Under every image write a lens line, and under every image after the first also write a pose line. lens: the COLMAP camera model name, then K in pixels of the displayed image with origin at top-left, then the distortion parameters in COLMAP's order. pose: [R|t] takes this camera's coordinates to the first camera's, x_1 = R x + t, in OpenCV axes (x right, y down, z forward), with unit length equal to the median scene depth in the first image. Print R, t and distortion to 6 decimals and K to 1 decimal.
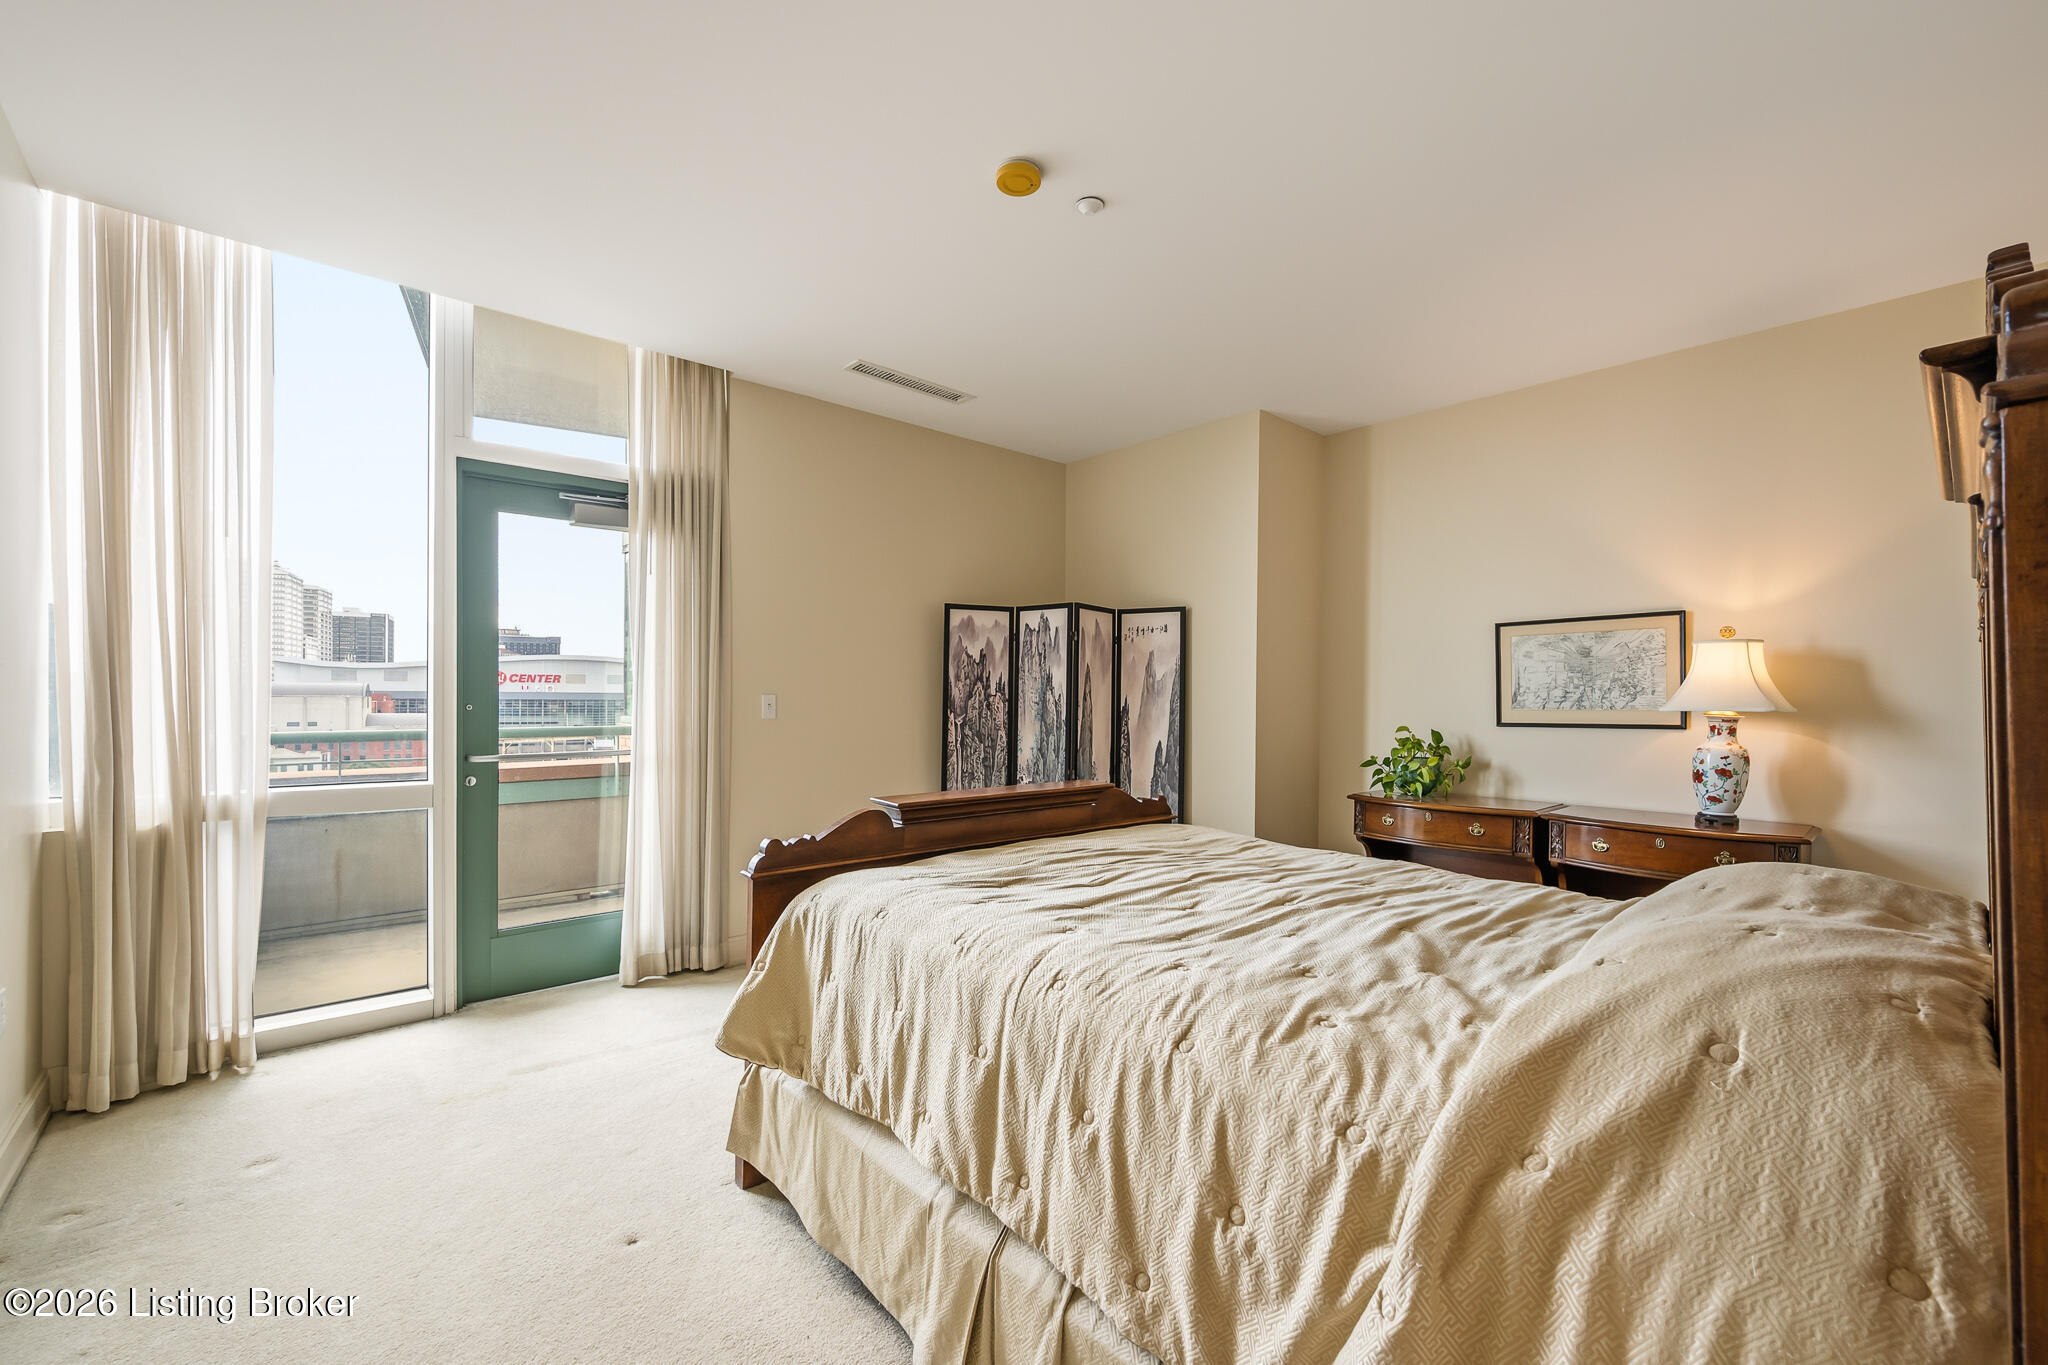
lens RADIAL K [[840.3, 0, 1027.8], [0, 840.3, 690.2], [0, 0, 1]] dist [-0.000473, 0.000064]
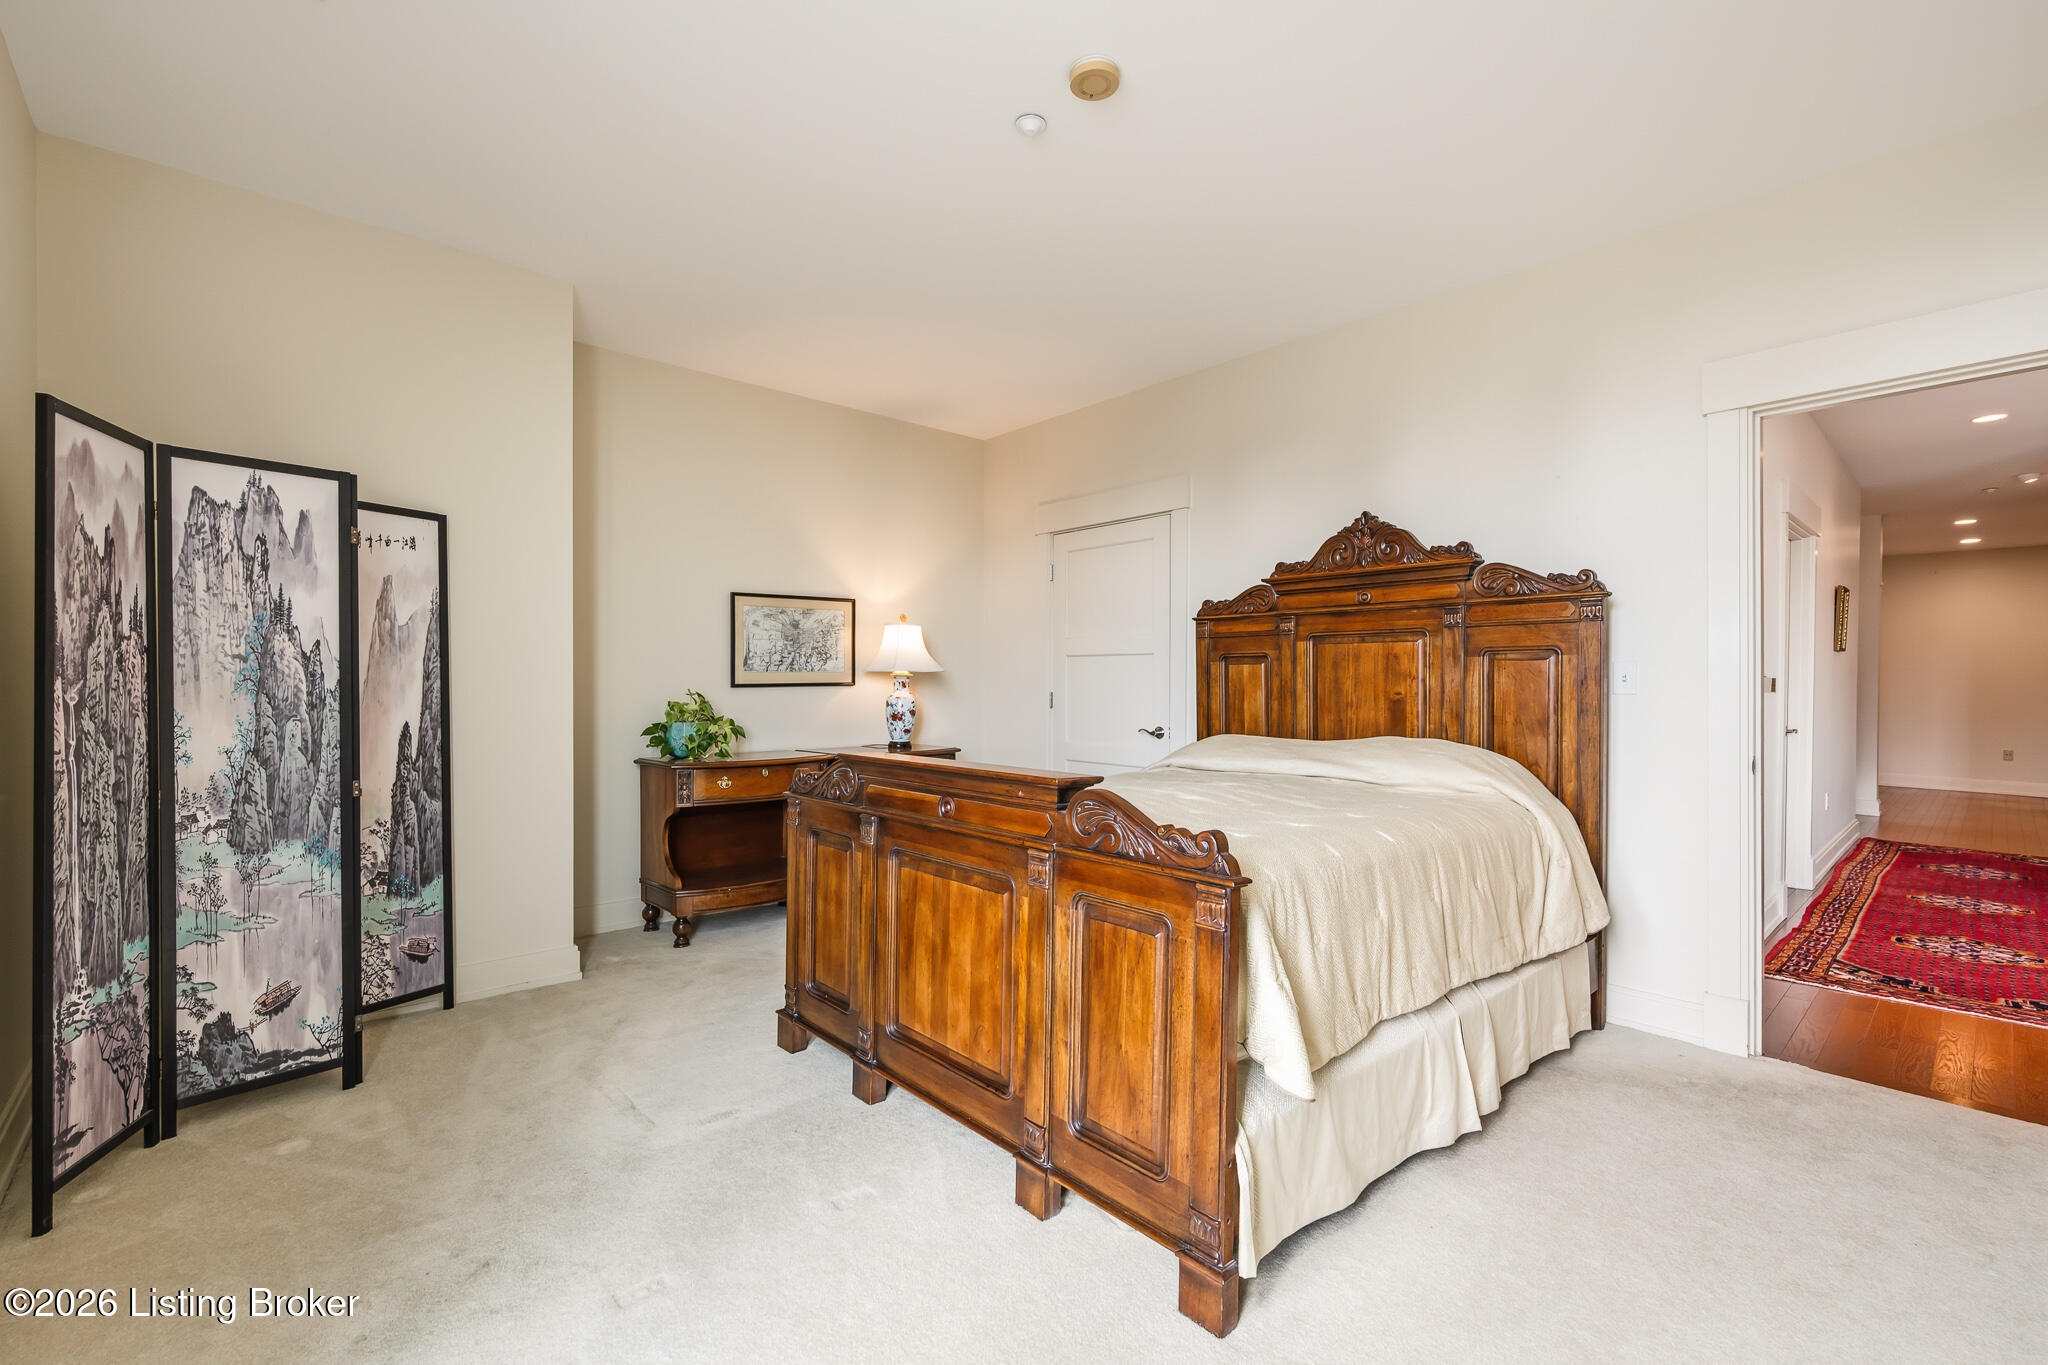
lens RADIAL K [[872.4, 0, 1024.0], [0, 872.4, 682.5], [0, 0, 1]] dist [0.002722, 0.000301]
pose [[0.002085, -0.007838, 0.999967, -0.496908], [-0.012009, 0.999897, 0.007862, 0.020665], [-0.999926, -0.012025, 0.001991, 0.546079]]
